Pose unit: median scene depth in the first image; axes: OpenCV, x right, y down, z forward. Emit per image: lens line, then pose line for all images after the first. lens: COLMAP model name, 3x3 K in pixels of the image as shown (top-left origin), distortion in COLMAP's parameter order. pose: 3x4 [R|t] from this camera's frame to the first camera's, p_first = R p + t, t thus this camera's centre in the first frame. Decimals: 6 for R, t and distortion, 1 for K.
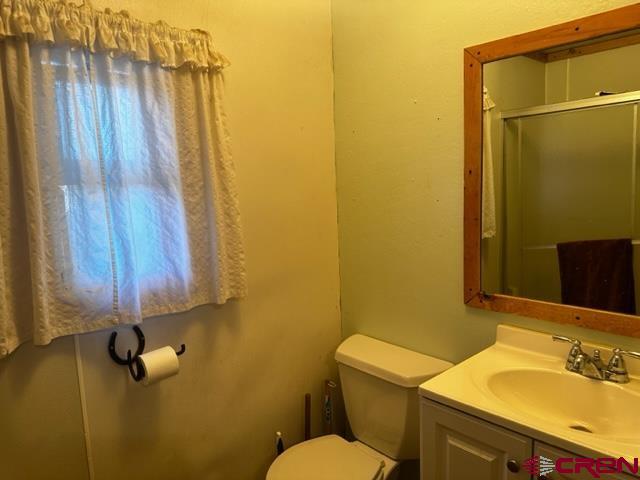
lens RADIAL K [[447.7, 0, 320.0], [0, 447.7, 240.0], [0, 0, 1]] dist [0.038304, -0.038047]
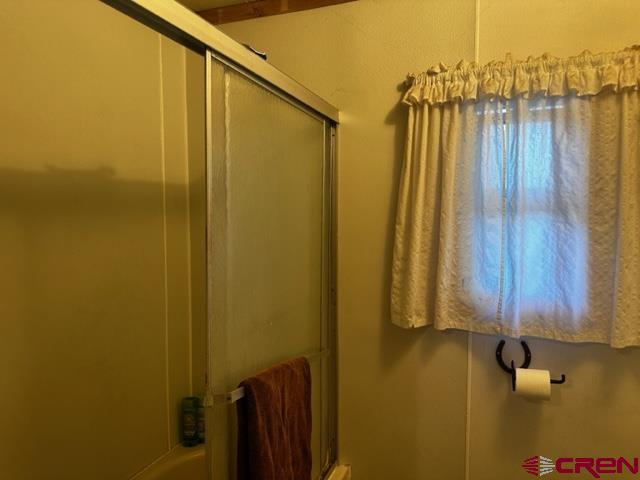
lens RADIAL K [[447.7, 0, 320.0], [0, 447.7, 240.0], [0, 0, 1]] dist [0.038304, -0.038047]
pose [[0.447493, 0.096585, -0.889056, 0.320919], [-0.129382, 0.990684, 0.042503, -0.033769], [0.884879, 0.096008, 0.455821, 0.058340]]
